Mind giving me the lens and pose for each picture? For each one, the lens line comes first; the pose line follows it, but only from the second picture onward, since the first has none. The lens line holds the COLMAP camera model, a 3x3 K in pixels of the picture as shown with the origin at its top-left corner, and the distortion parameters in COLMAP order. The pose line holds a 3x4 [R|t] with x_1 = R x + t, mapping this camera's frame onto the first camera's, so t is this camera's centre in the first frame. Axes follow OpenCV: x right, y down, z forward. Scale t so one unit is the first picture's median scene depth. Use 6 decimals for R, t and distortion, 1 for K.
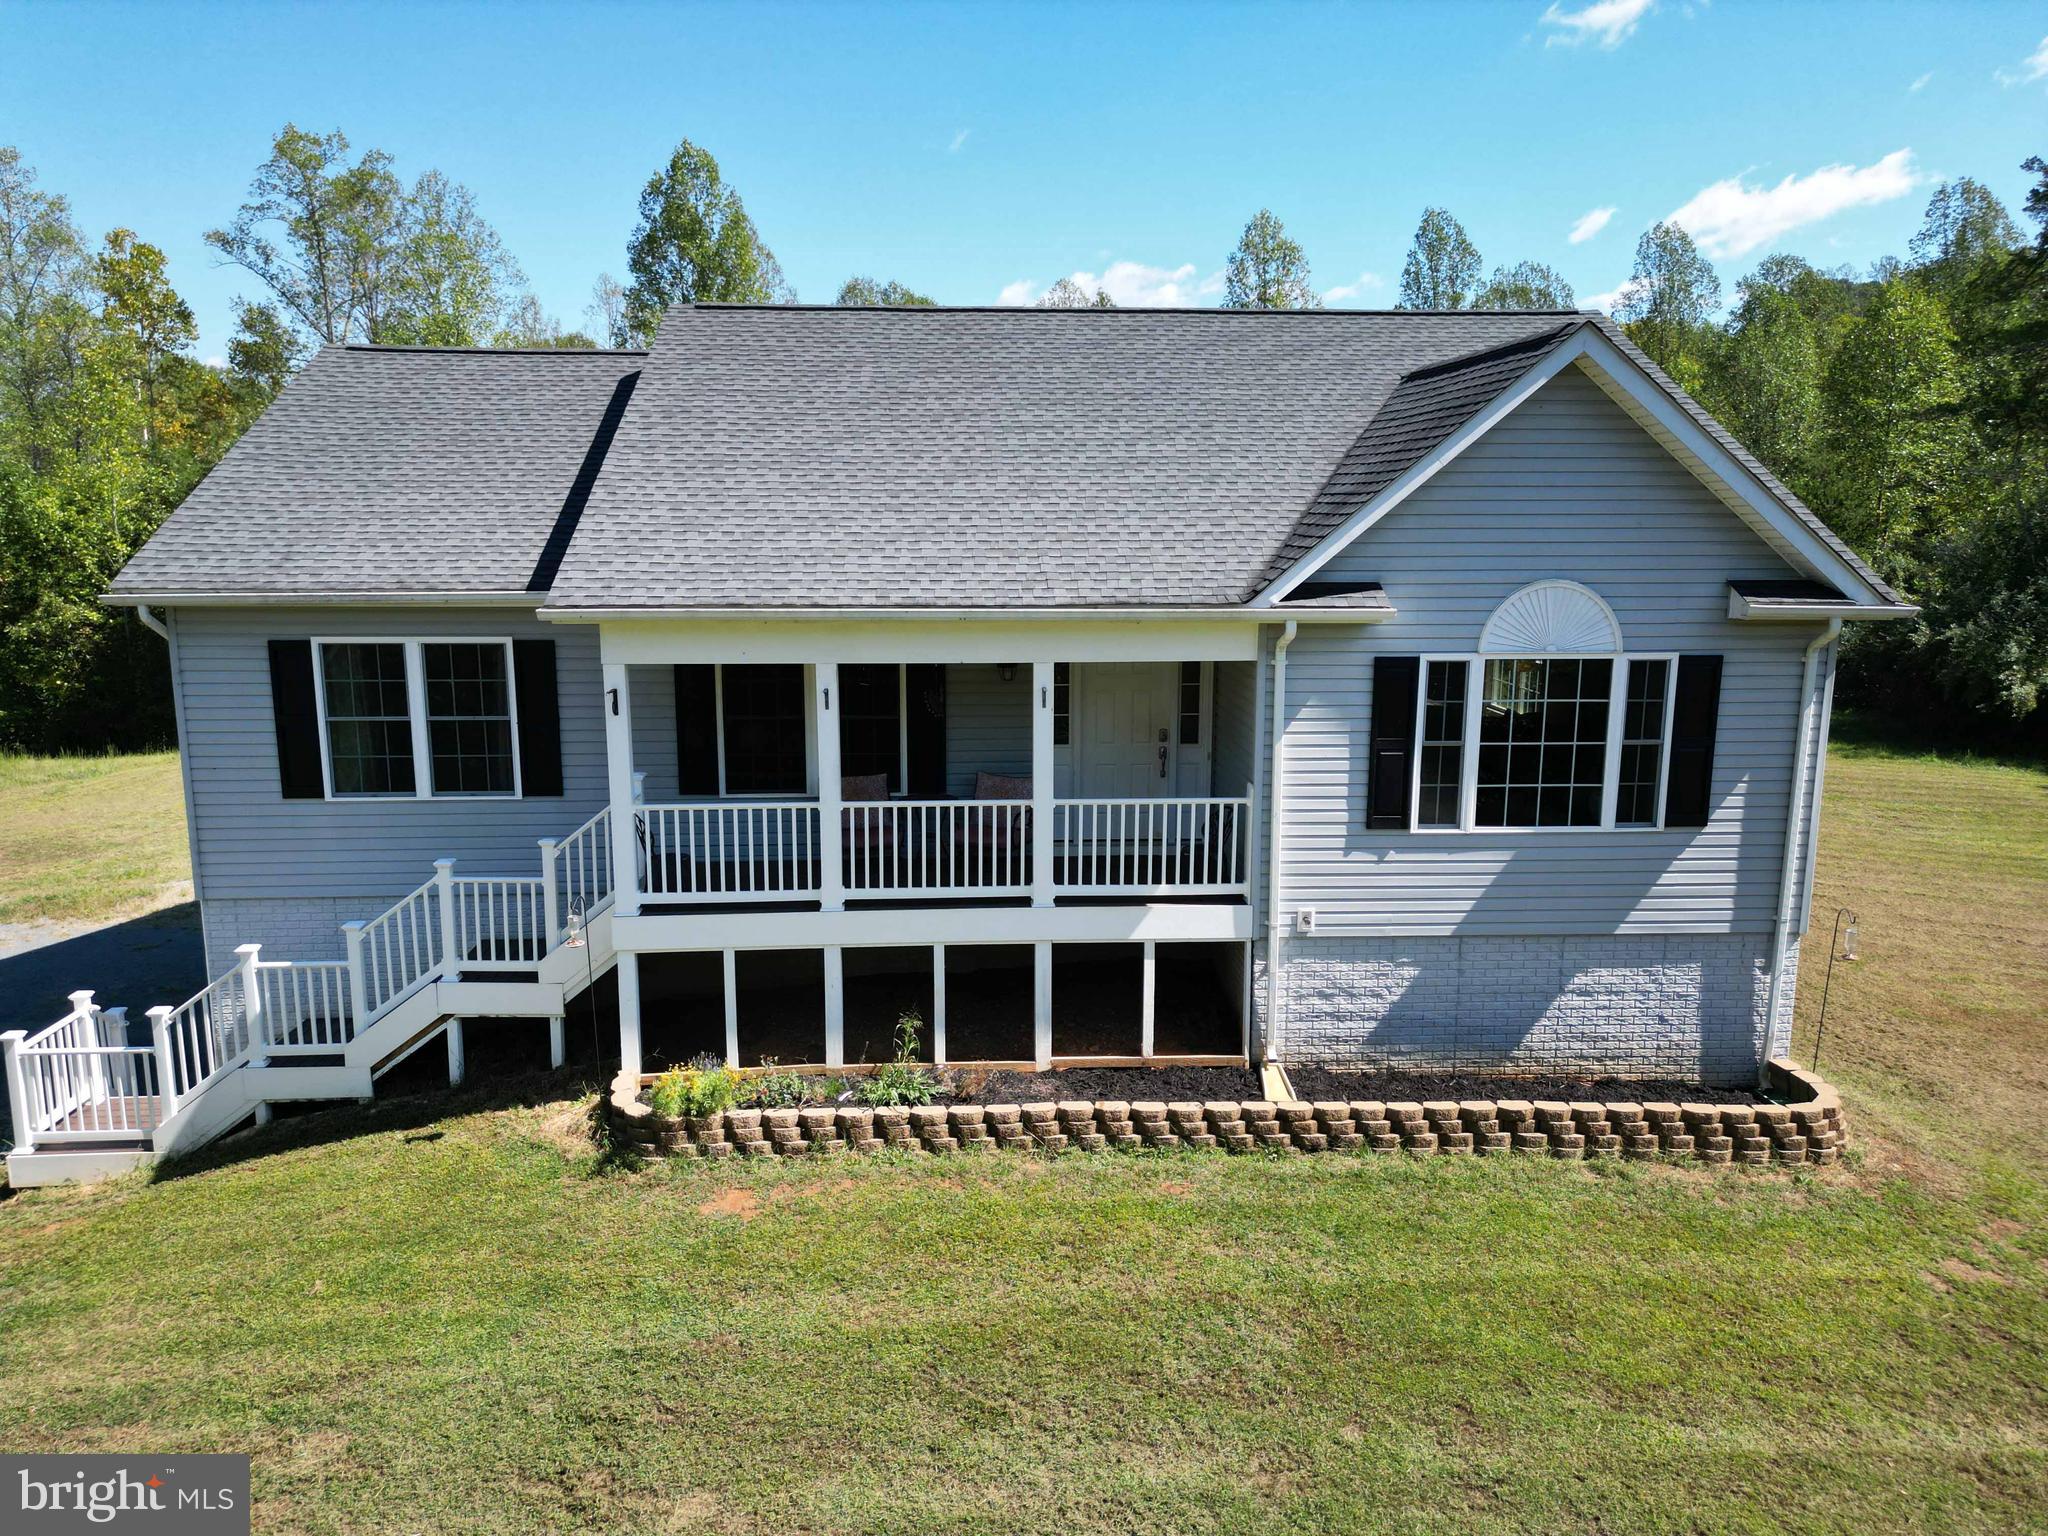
lens RADIAL K [[1438.1, 0, 1024.1], [0, 1438.1, 761.9], [0, 0, 1]] dist [0.052369, -0.035616]
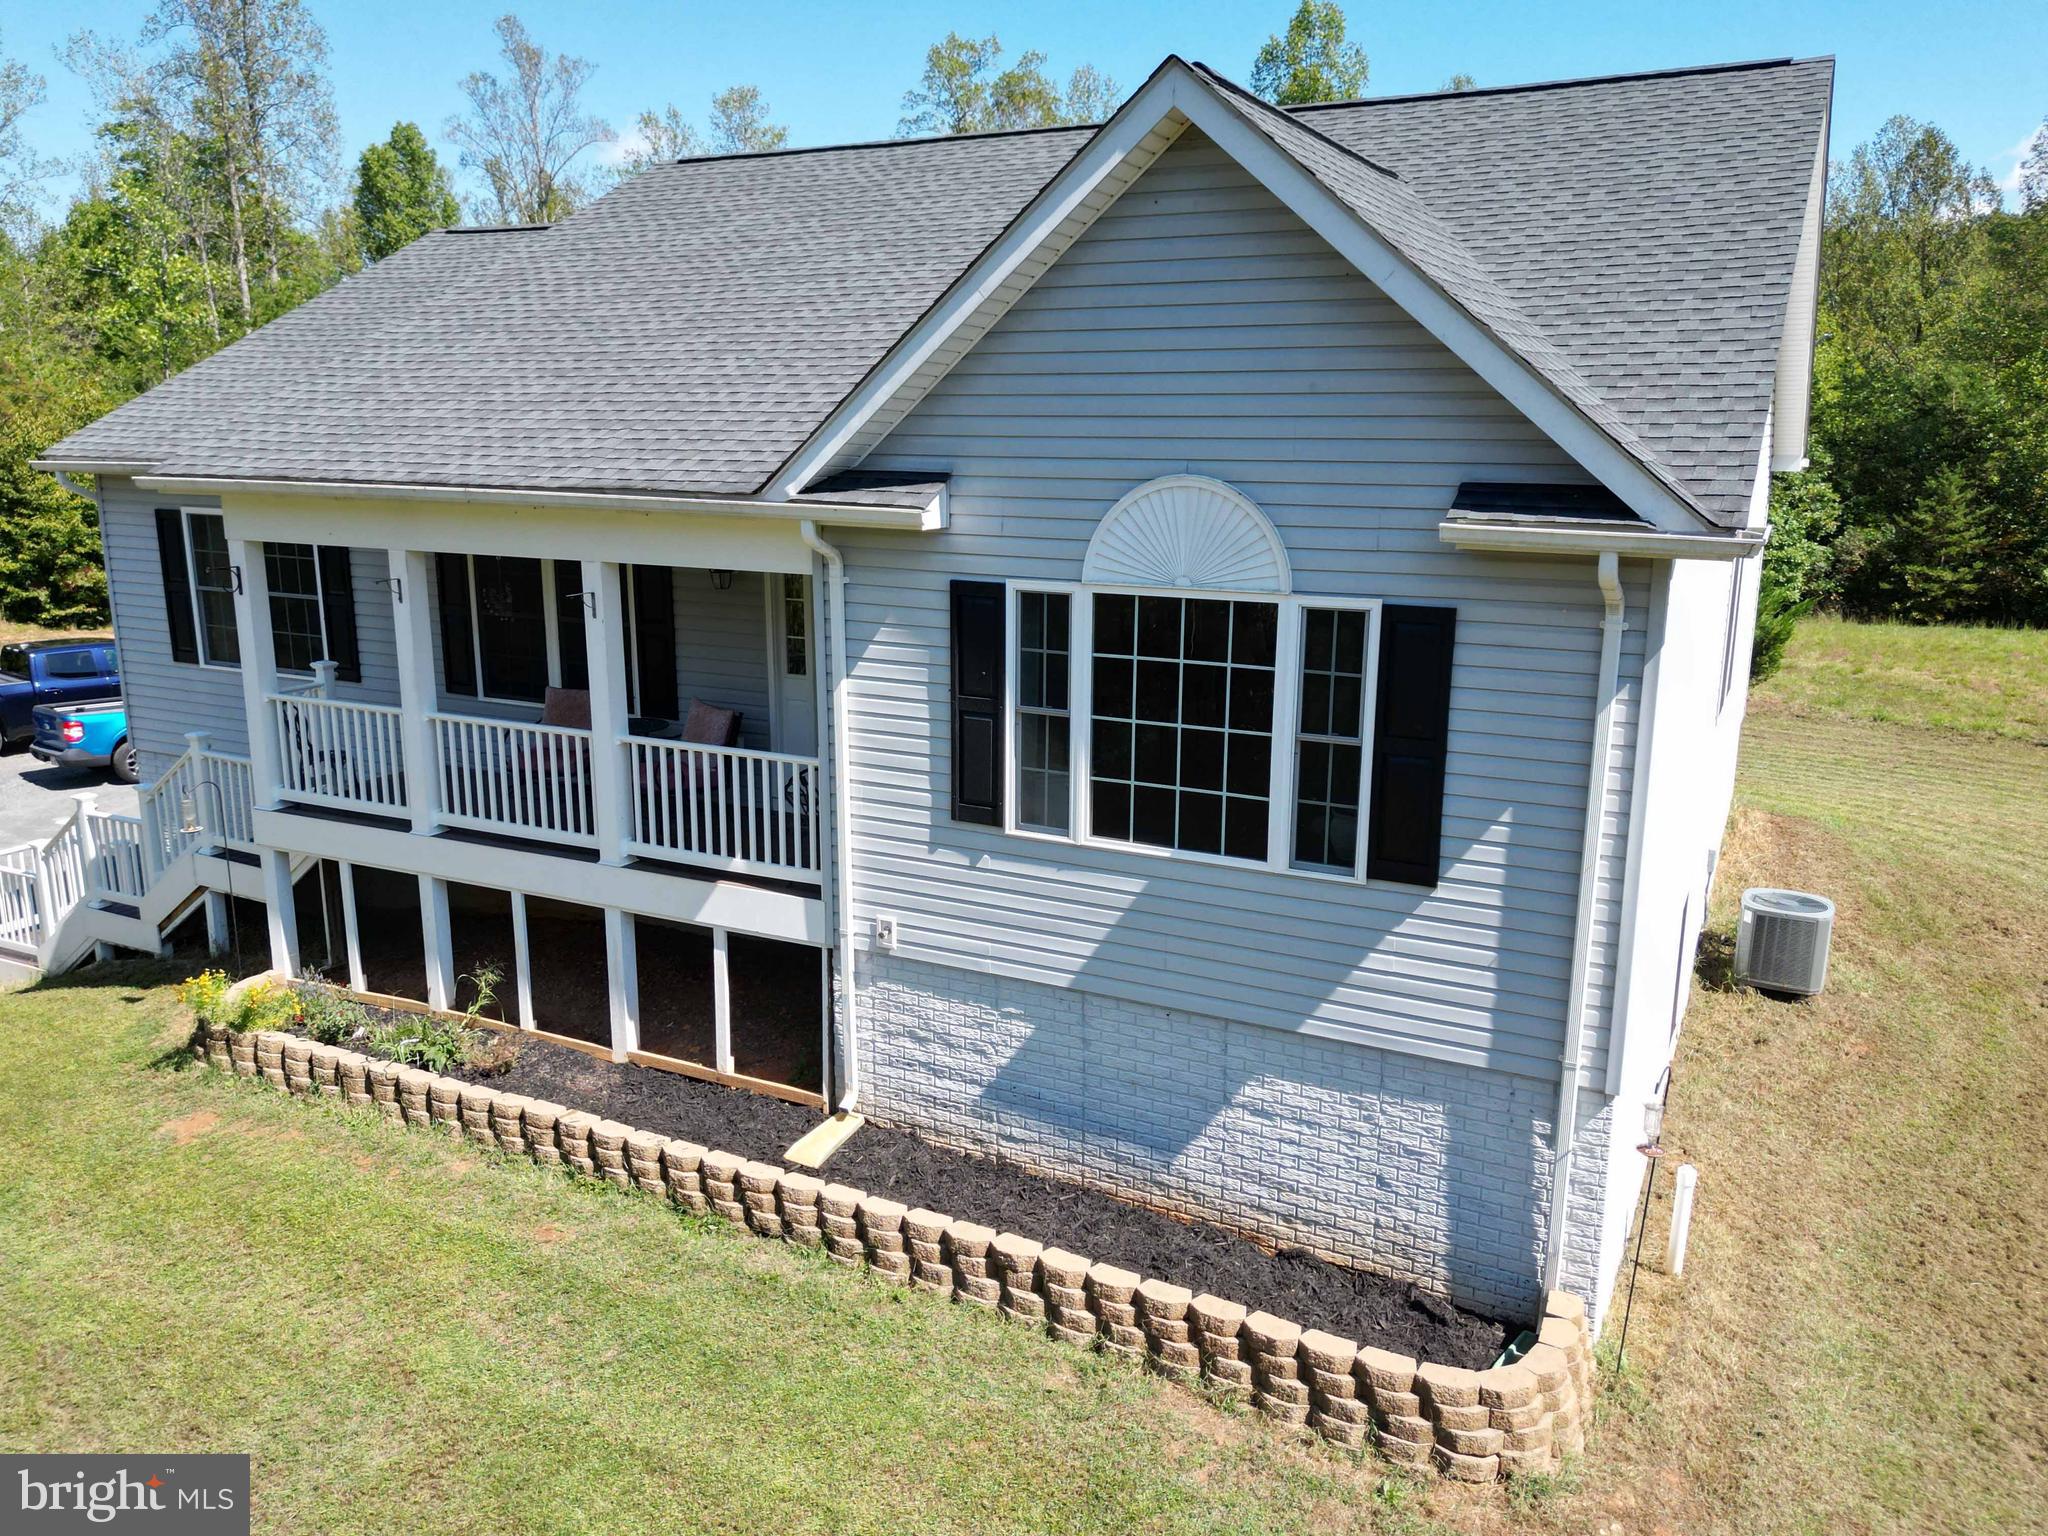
lens RADIAL K [[1545.3, 0, 1033.3], [0, 1545.3, 758.6], [0, 0, 1]] dist [0.062134, -0.054362]
pose [[0.866205, 0.110428, -0.487333, 0.641438], [-0.091340, 0.993835, 0.062847, -0.035811], [0.491269, -0.009925, 0.870951, 0.349457]]
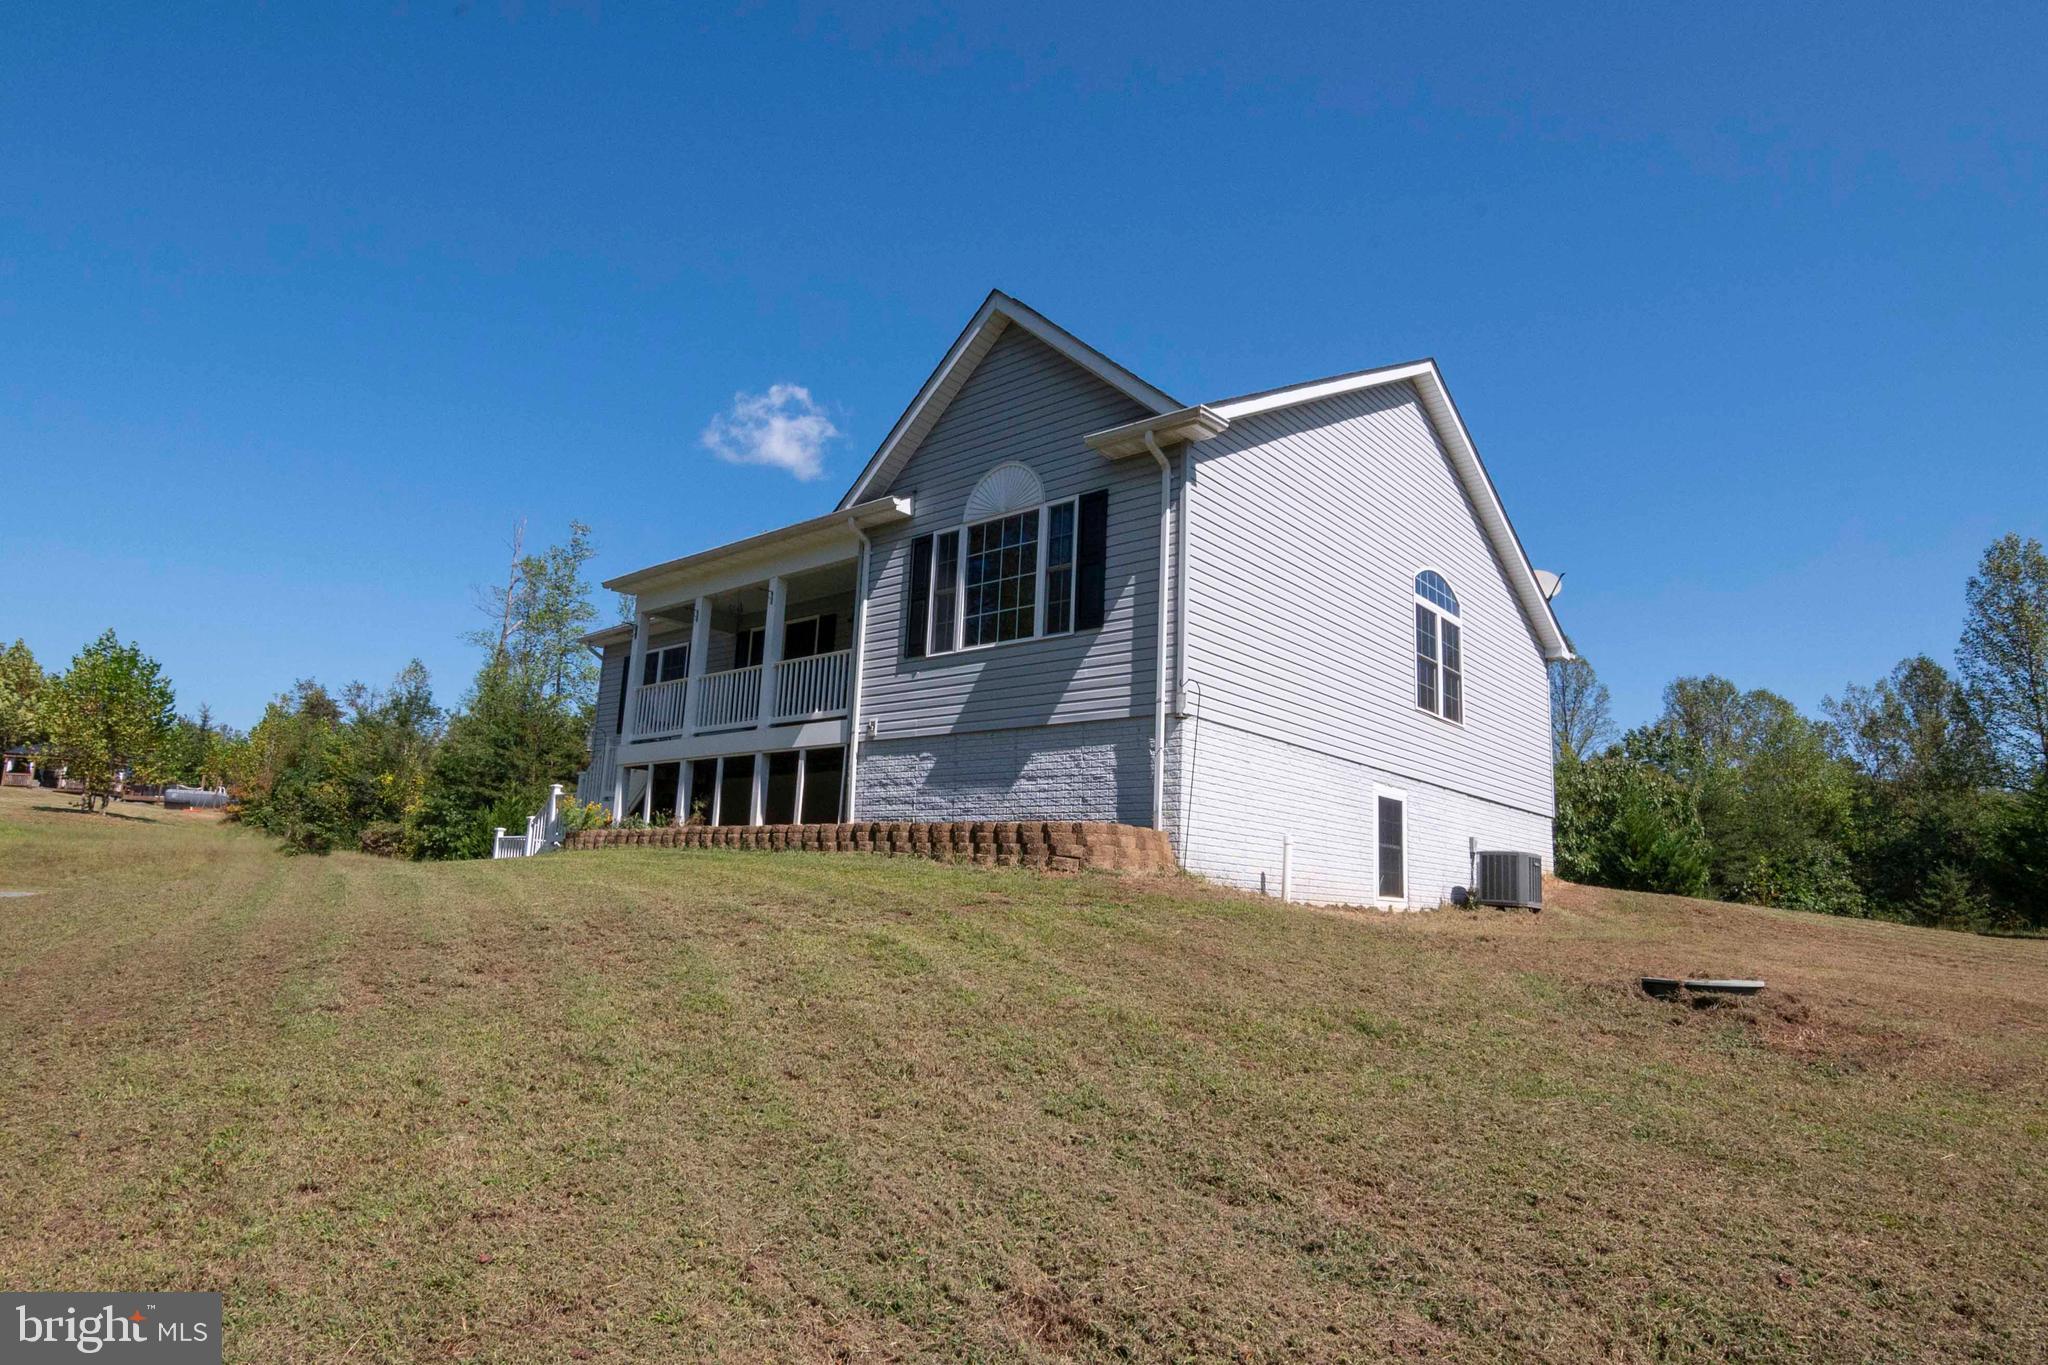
lens RADIAL K [[1130.0, 0, 1016.6], [0, 1130.0, 706.0], [0, 0, 1]] dist [-0.020856, -0.001802]
pose [[0.714412, -0.092766, -0.693549, 1.061297], [-0.166408, 0.940211, -0.297172, 0.394319], [0.679650, 0.327715, 0.656261, 0.372646]]
